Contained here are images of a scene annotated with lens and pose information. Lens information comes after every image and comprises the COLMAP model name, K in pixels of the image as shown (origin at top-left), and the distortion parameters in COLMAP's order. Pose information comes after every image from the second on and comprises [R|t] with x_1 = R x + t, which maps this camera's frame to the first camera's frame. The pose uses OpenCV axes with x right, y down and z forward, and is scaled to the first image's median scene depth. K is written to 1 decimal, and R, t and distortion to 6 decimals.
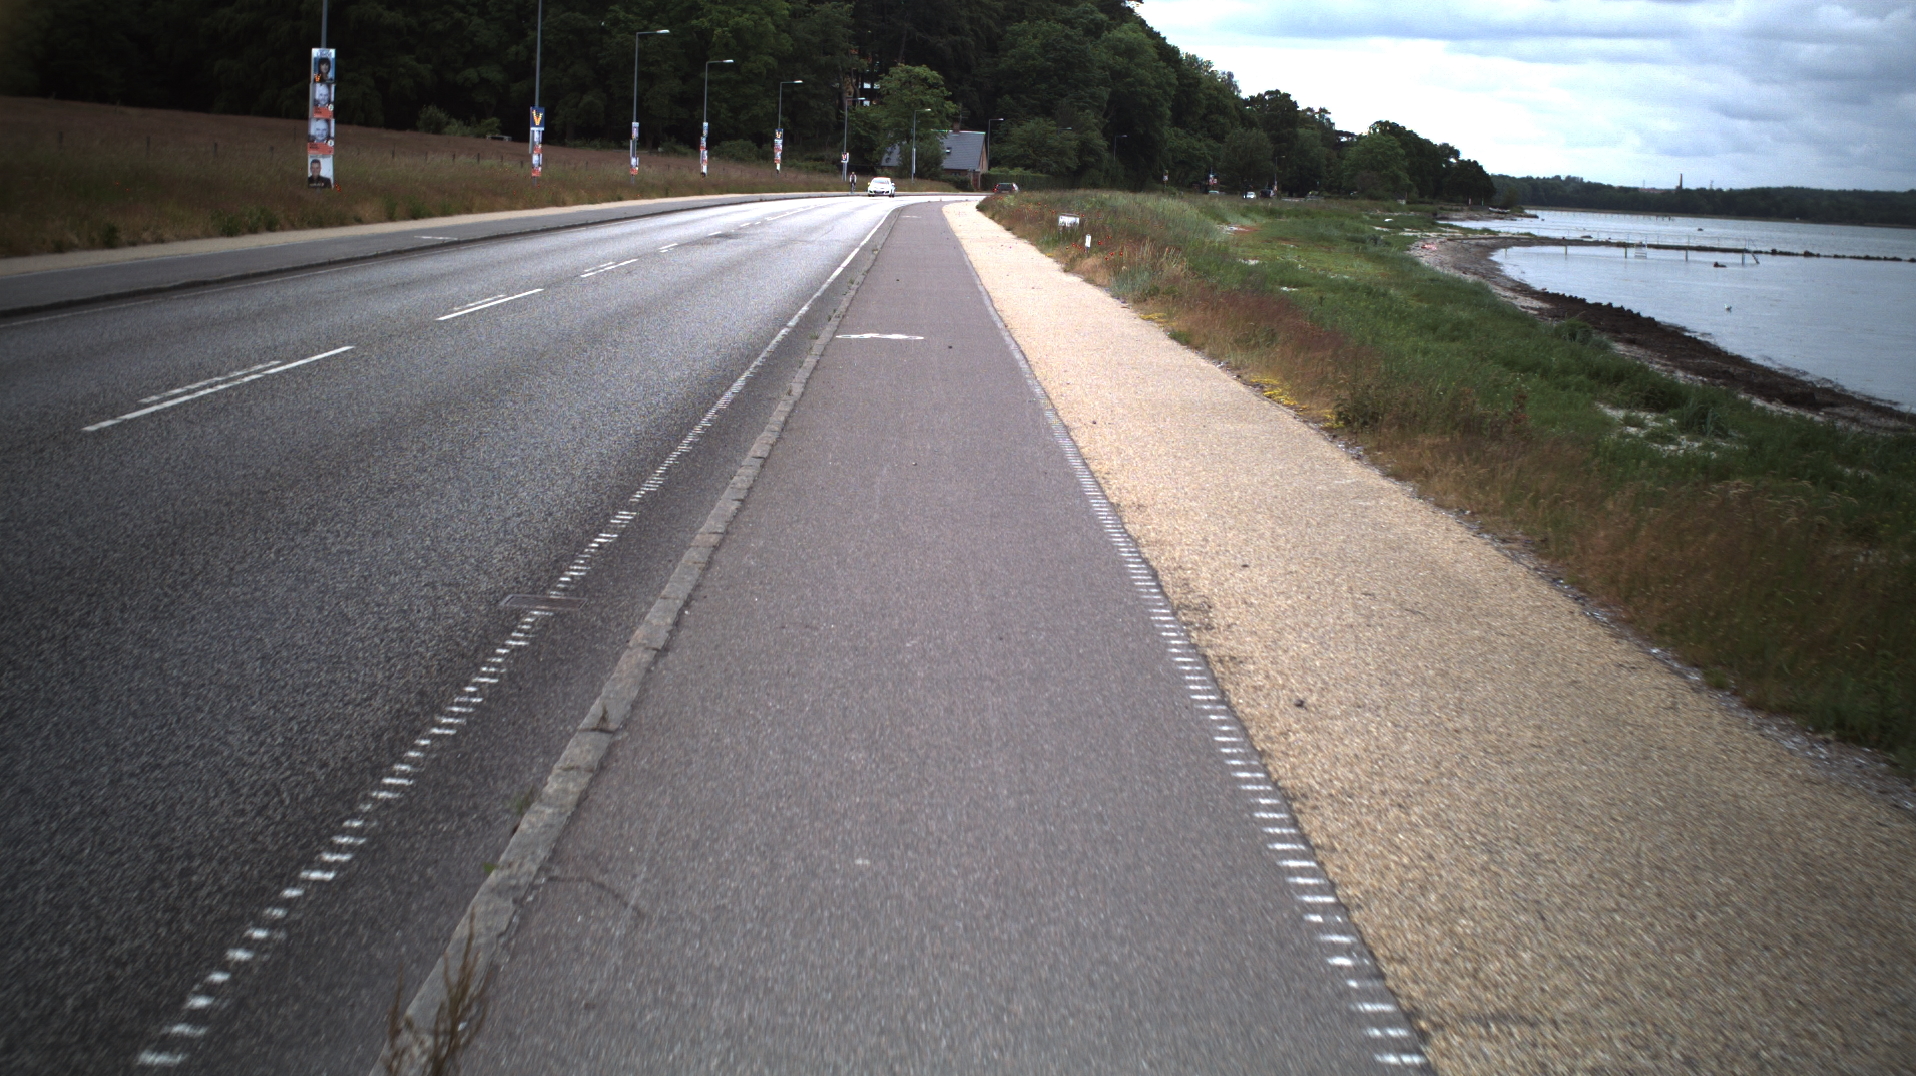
lens RADIAL K [[8430.9, 0, 960.7], [0, 8430.9, 535.3], [0, 0, 1]] dist [-2.102591, 0.000000]
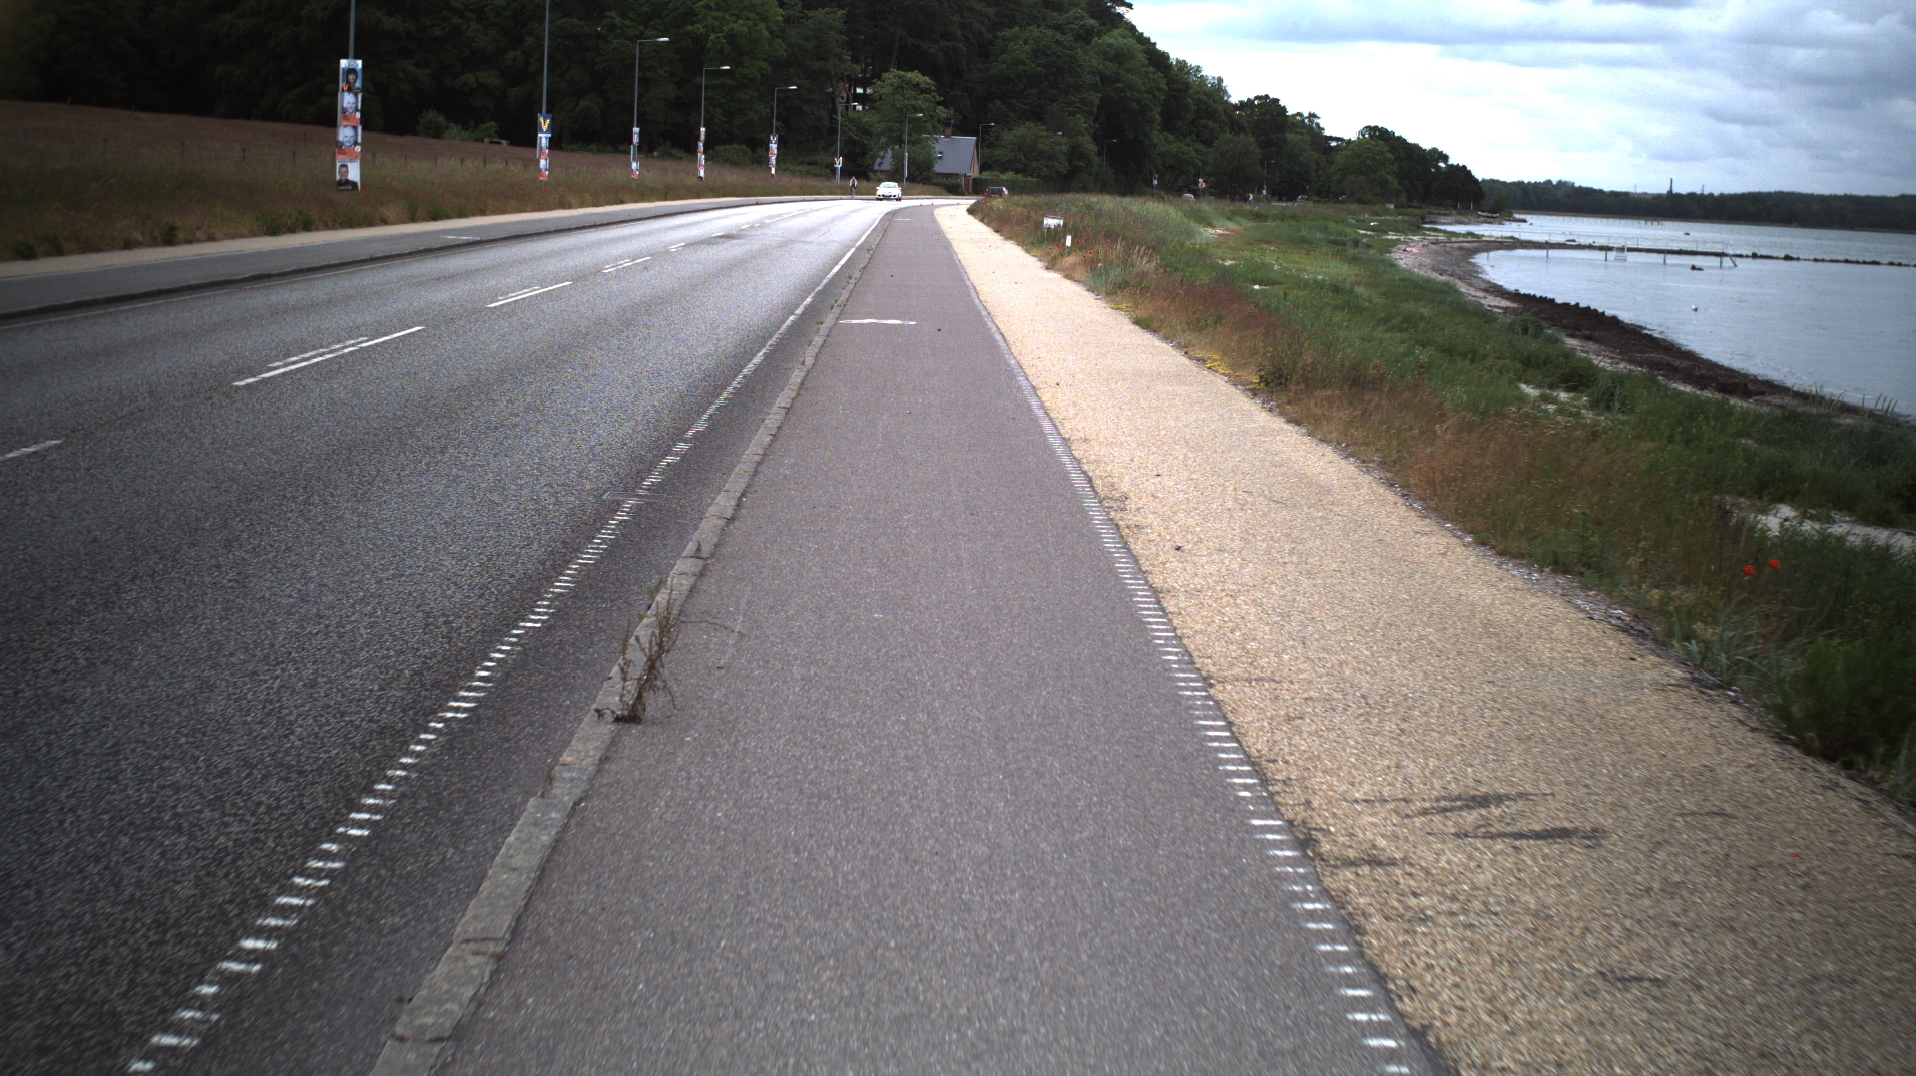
lens RADIAL K [[8430.9, 0, 950.7], [0, 8430.9, 540.8], [0, 0, 1]] dist [-2.102591, 0.000000]
pose [[1.000000, 0.000720, -0.000203, 0.000491], [-0.000720, 1.000000, 0.000188, 0.005261], [0.000203, -0.000188, 1.000000, -0.124510]]
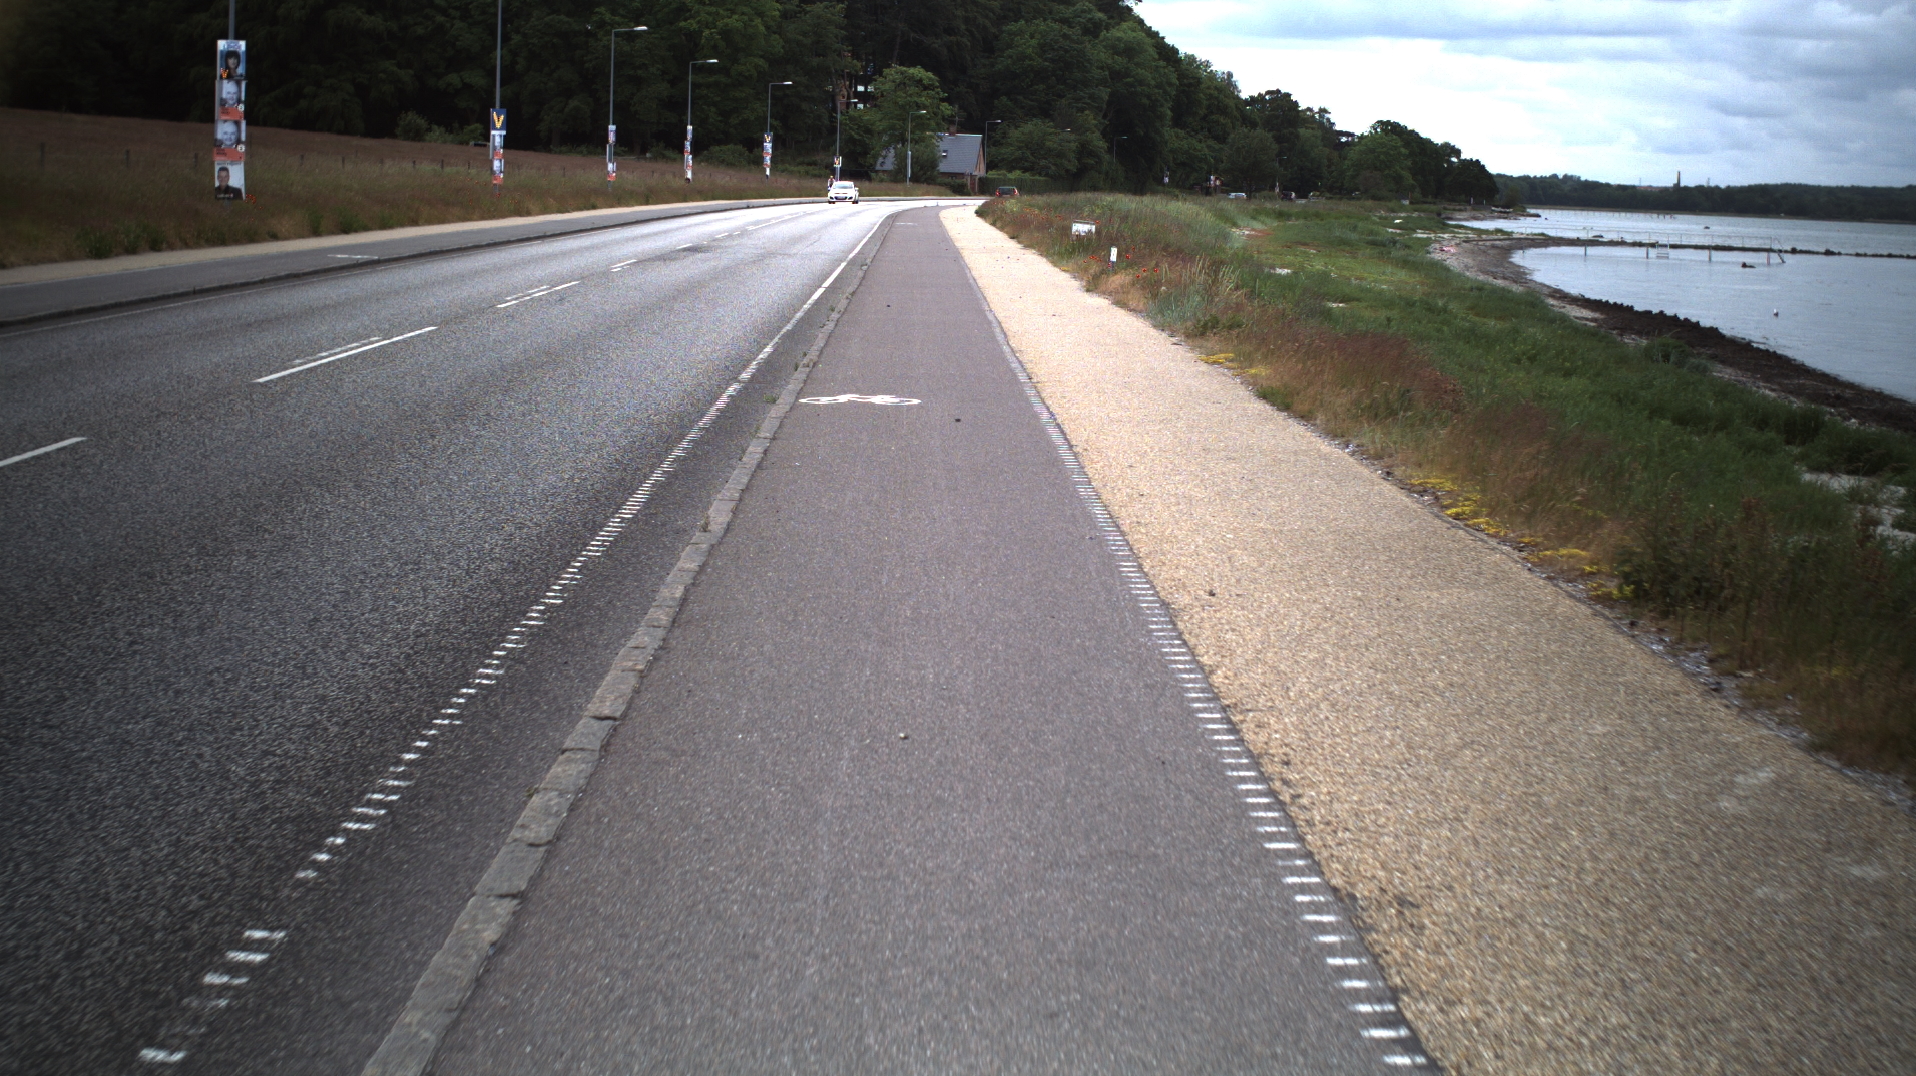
lens RADIAL K [[8430.9, 0, 966.5], [0, 8430.9, 535.3], [0, 0, 1]] dist [-2.102591, 0.000000]
pose [[0.999963, -0.008576, 0.000828, -0.001002], [0.008576, 0.999963, -0.000442, -0.010414], [-0.000824, 0.000449, 1.000000, 0.247117]]
